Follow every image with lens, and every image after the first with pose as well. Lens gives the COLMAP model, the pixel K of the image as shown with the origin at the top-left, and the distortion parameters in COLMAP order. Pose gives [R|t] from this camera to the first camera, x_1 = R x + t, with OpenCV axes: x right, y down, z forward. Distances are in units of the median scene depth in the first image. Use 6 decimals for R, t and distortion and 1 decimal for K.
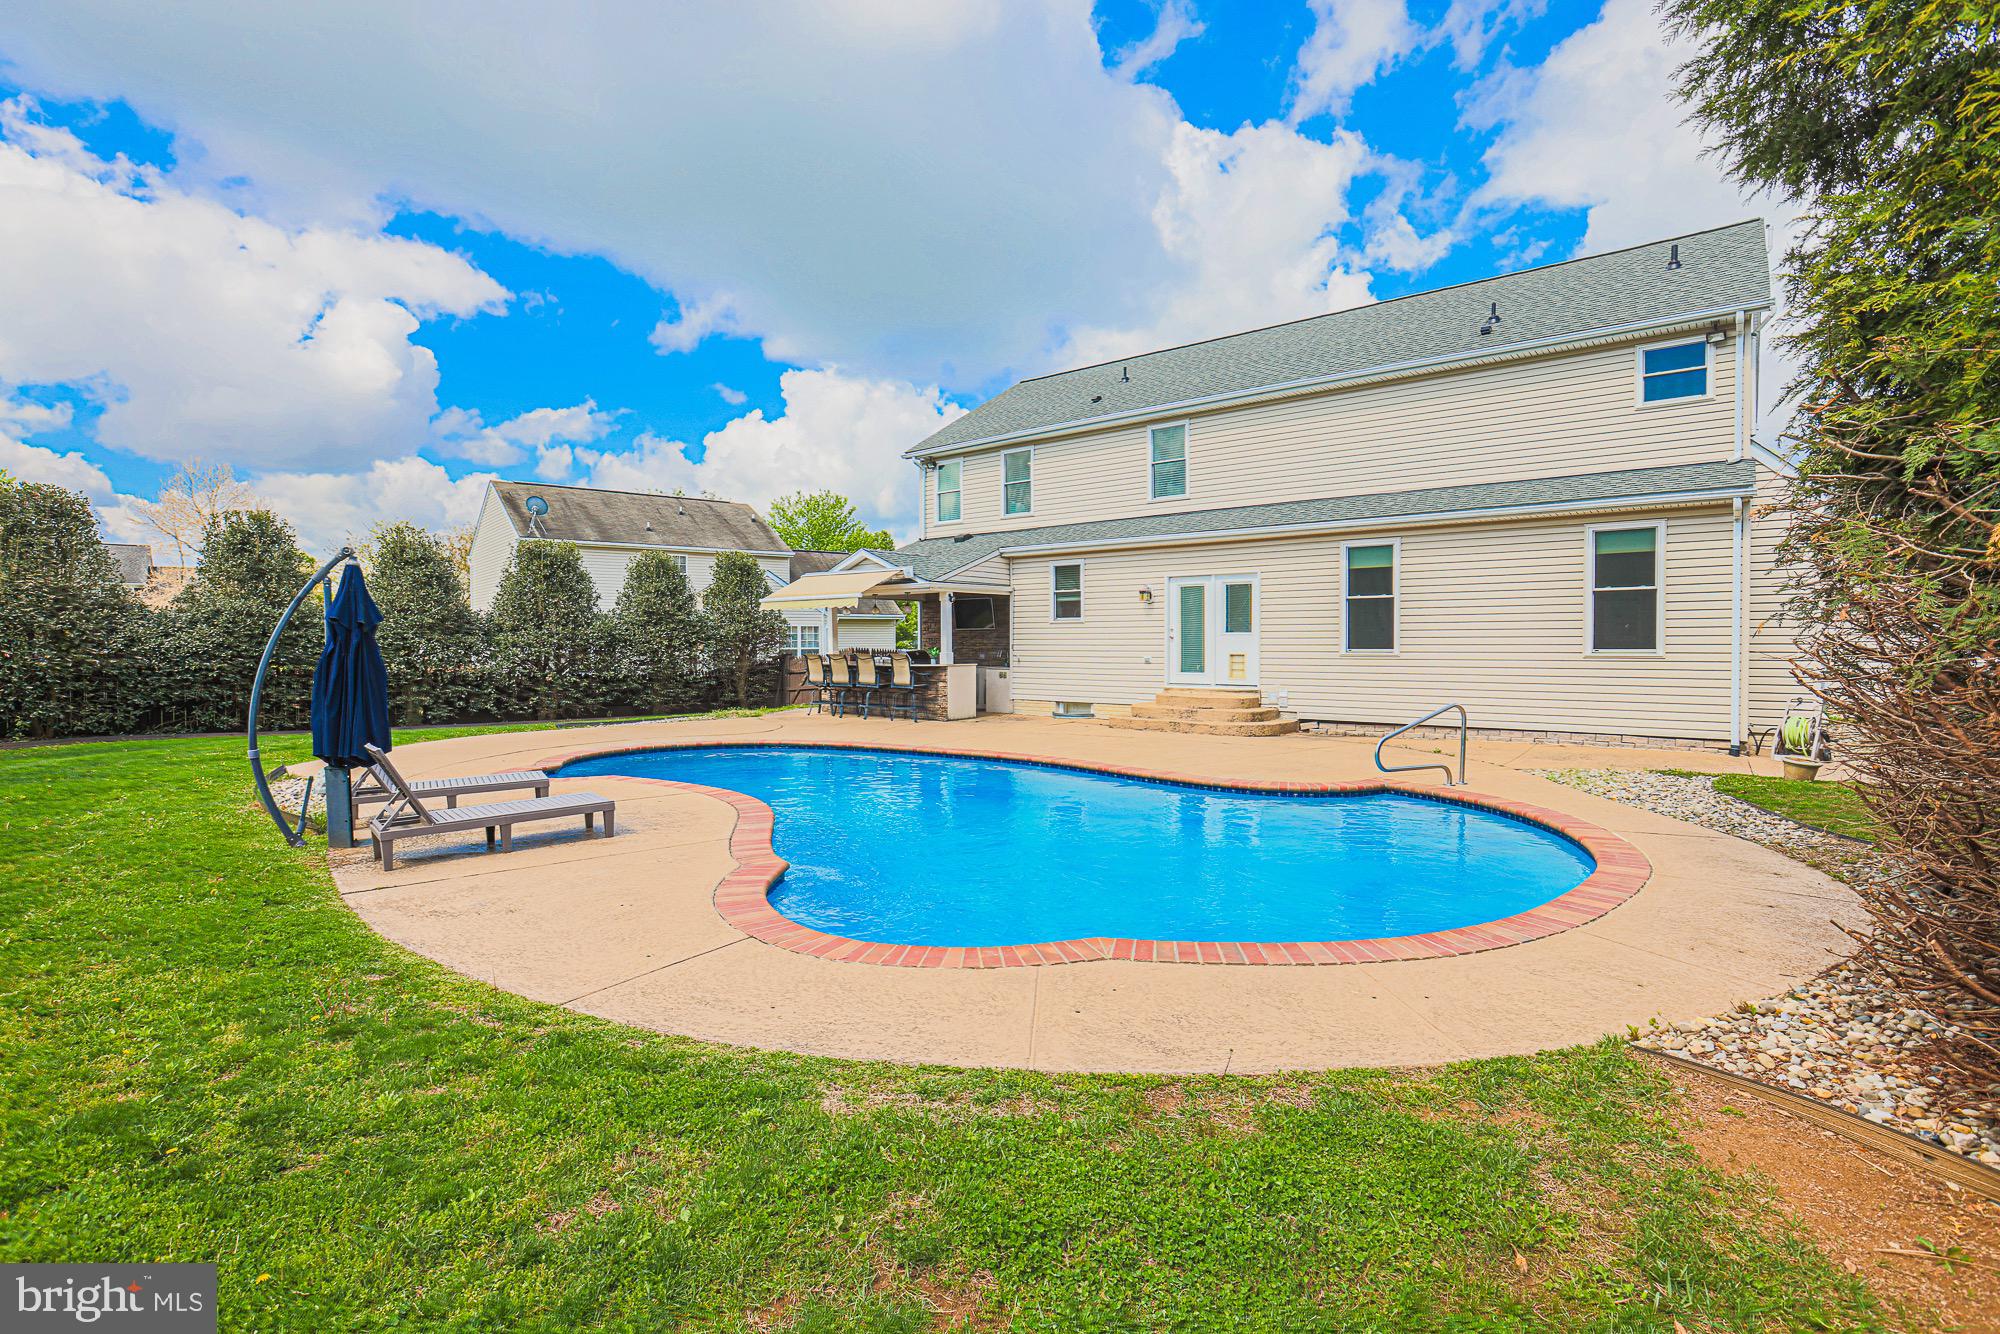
lens RADIAL K [[933.5, 0, 988.4], [0, 933.5, 675.9], [0, 0, 1]] dist [-0.016007, 0.001091]
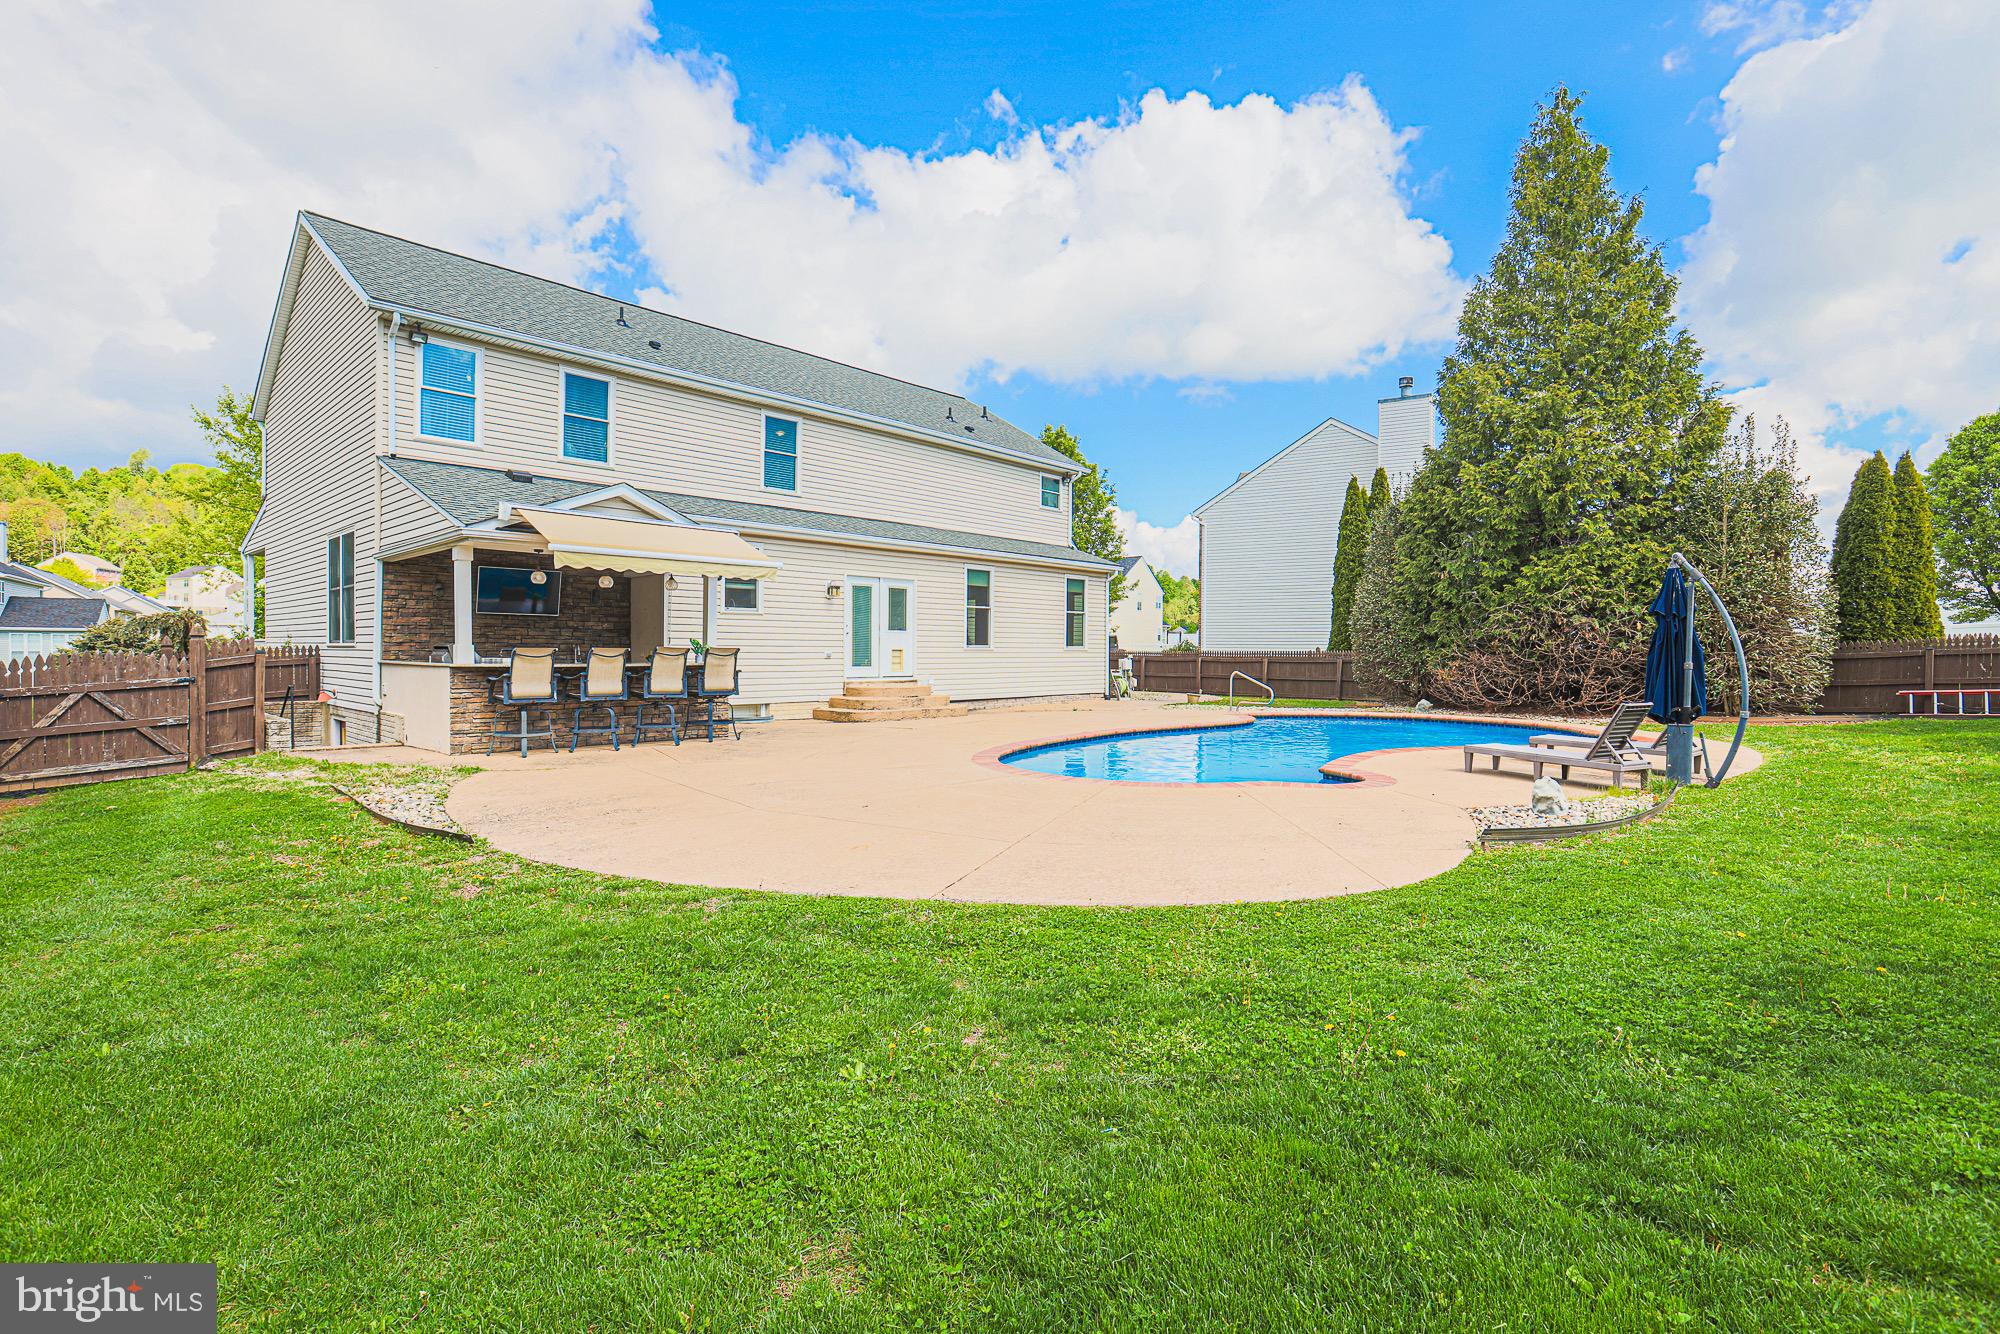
lens RADIAL K [[933.5, 0, 981.8], [0, 933.5, 667.6], [0, 0, 1]] dist [-0.016007, 0.001091]
pose [[0.058029, -0.014122, 0.998215, -0.798503], [0.033909, 0.999351, 0.012167, -0.009925], [-0.997739, 0.033143, 0.058470, 0.758516]]
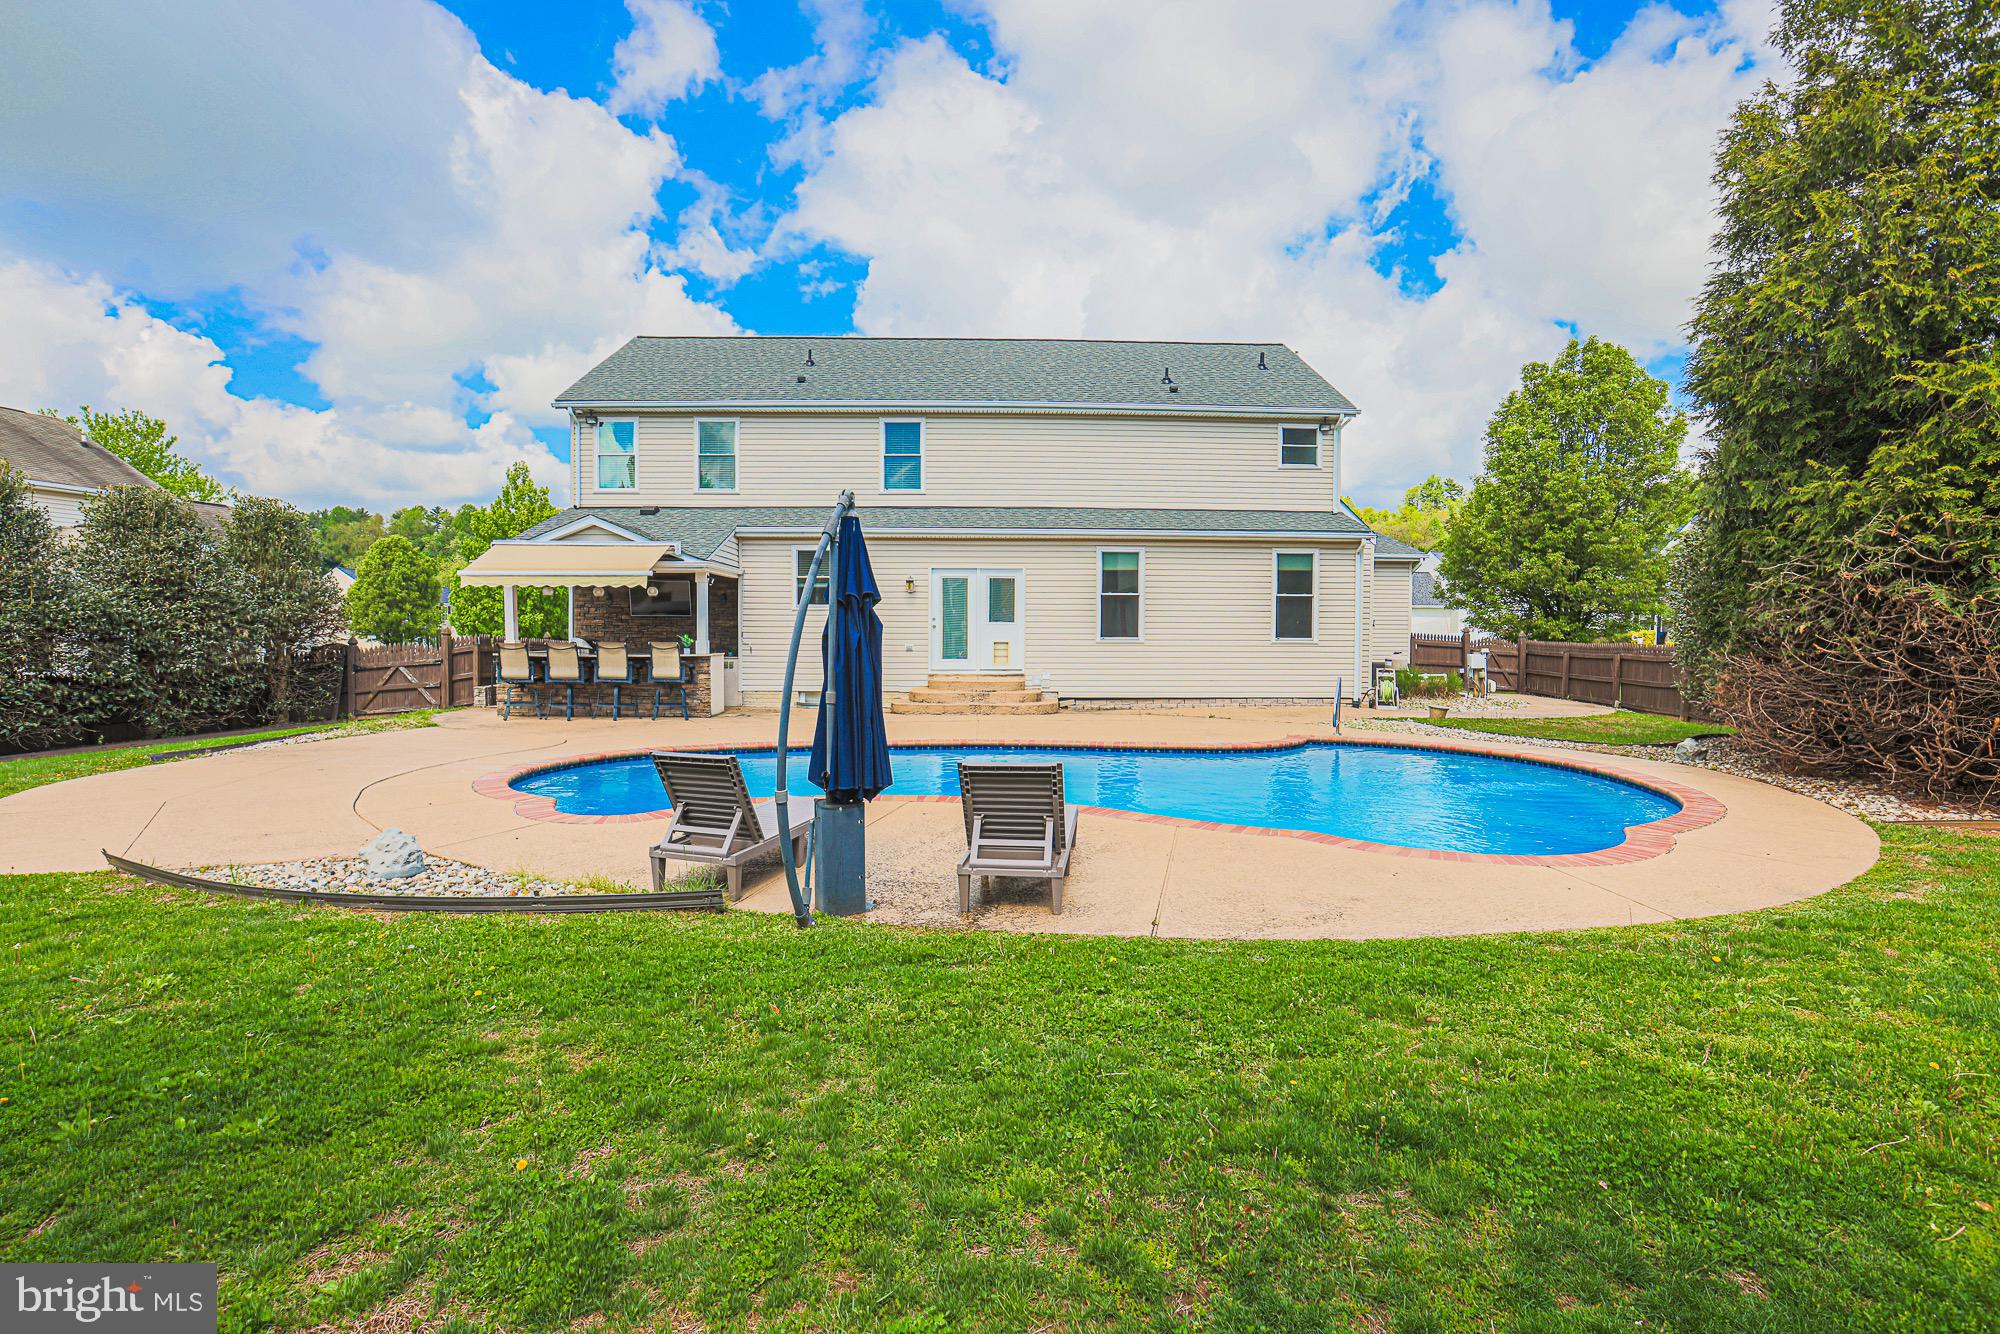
lens RADIAL K [[933.5, 0, 991.7], [0, 933.5, 657.7], [0, 0, 1]] dist [-0.016007, 0.001091]
pose [[0.753957, -0.011510, 0.656823, -0.426034], [0.018682, 0.999818, -0.003925, -0.000299], [-0.656659, 0.015230, 0.754034, 0.160700]]
